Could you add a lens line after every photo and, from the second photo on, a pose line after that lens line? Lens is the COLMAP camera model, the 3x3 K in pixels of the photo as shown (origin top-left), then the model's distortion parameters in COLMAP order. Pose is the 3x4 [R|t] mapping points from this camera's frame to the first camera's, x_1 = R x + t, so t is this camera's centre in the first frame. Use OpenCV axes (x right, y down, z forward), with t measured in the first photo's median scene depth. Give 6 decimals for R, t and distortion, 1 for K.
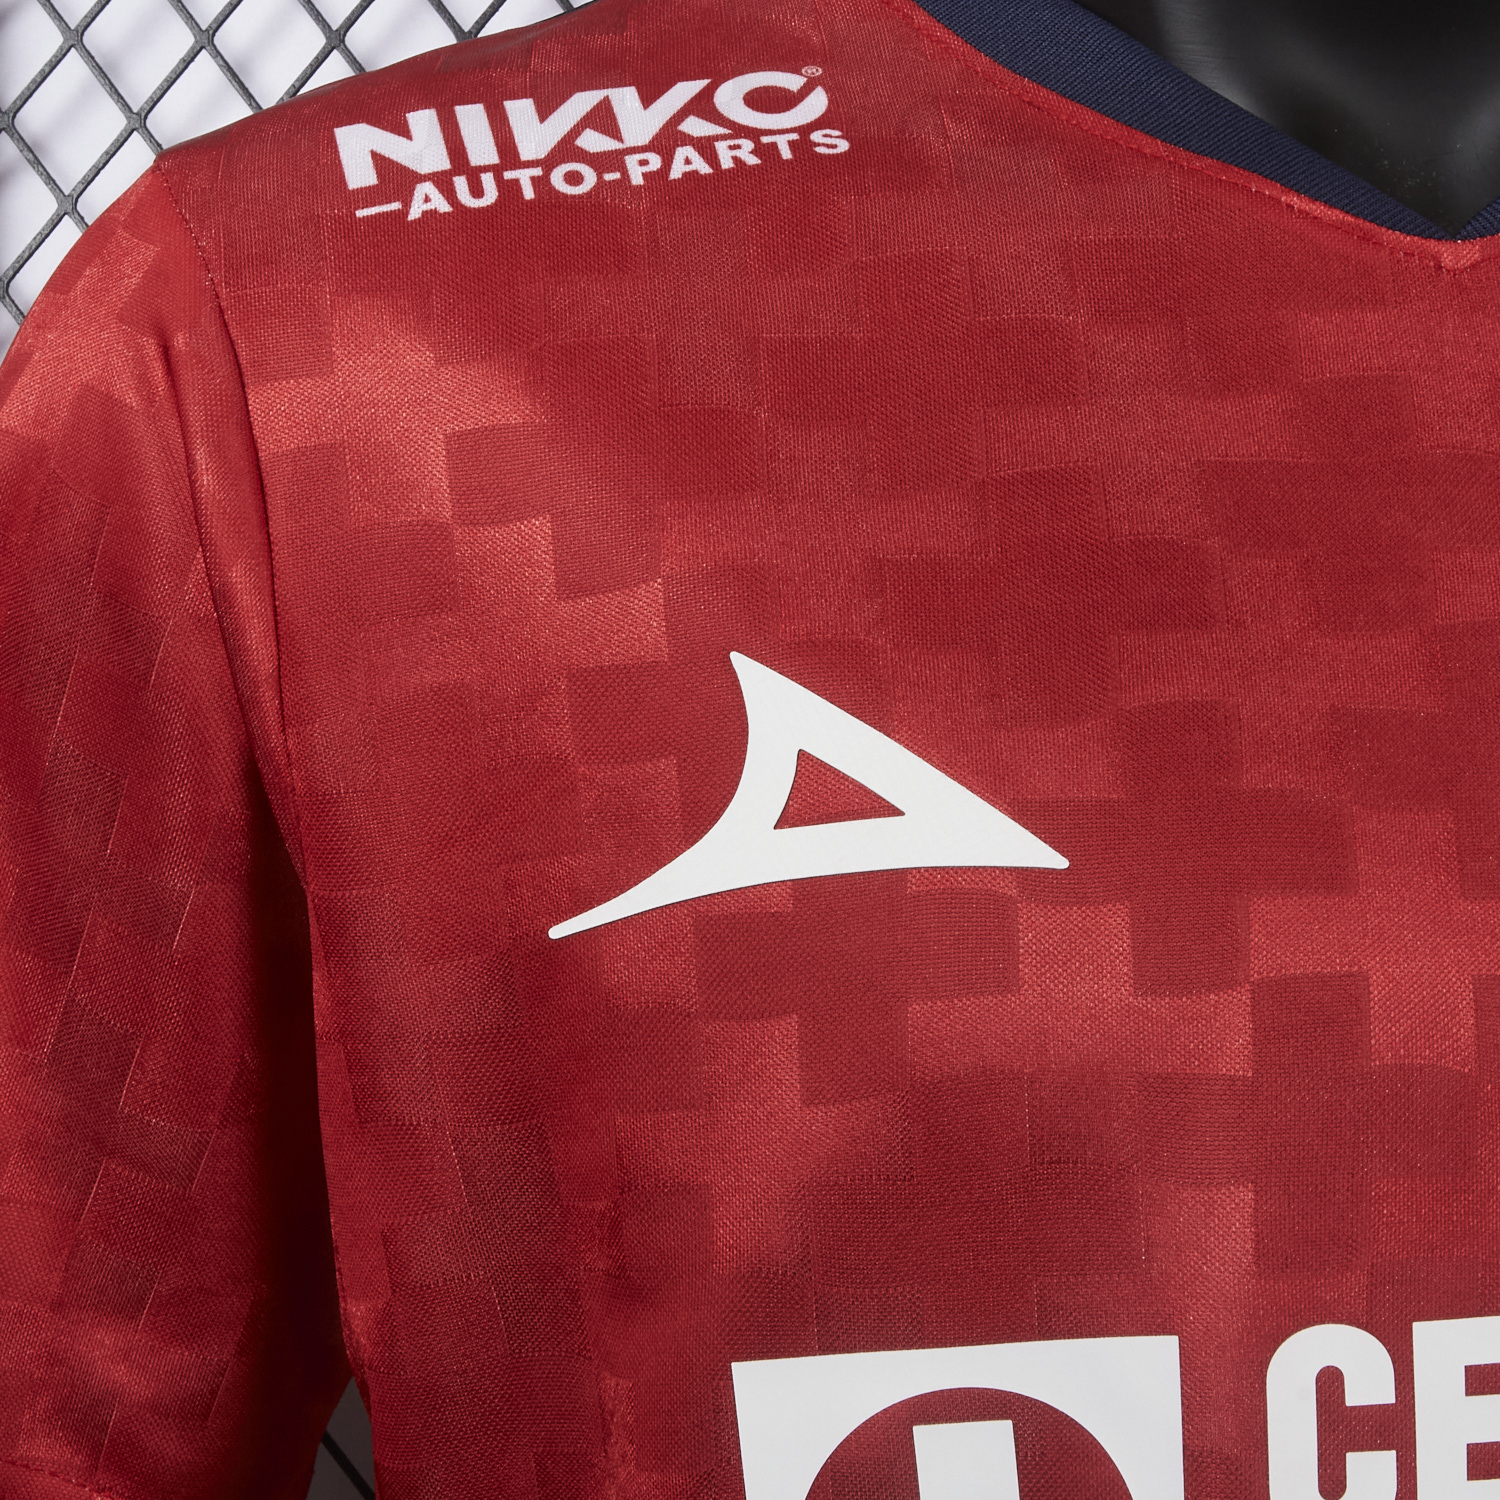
lens RADIAL K [[2868.1, 0, 750.0], [0, 2868.1, 750.0], [0, 0, 1]] dist [-0.056151, -0.054395]
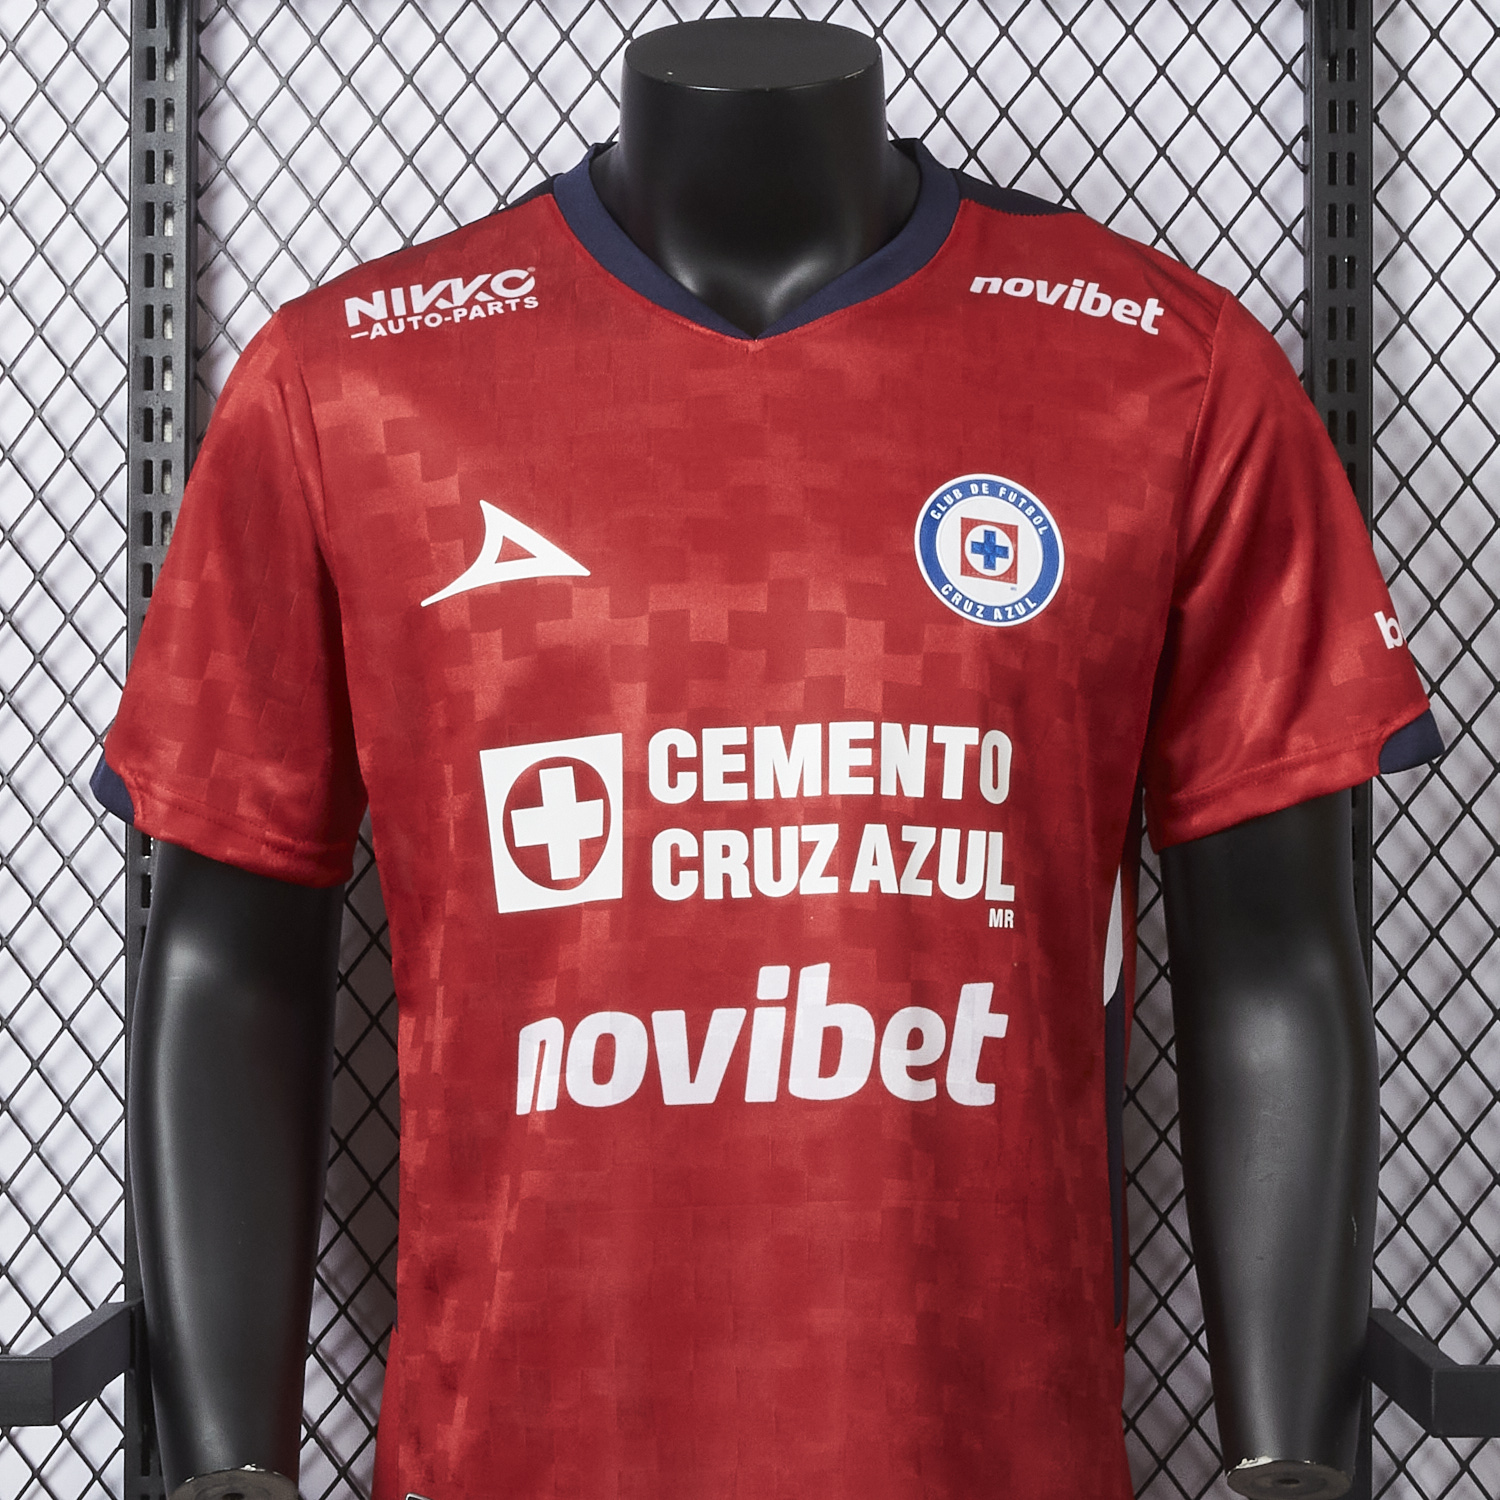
lens RADIAL K [[3218.5, 0, 750.0], [0, 3218.5, 750.0], [0, 0, 1]] dist [-0.011202, 0.043351]
pose [[0.994733, -0.008506, -0.102150, 0.531894], [0.014369, 0.998282, 0.056803, 0.031289], [0.101491, -0.057971, 0.993146, -1.950341]]
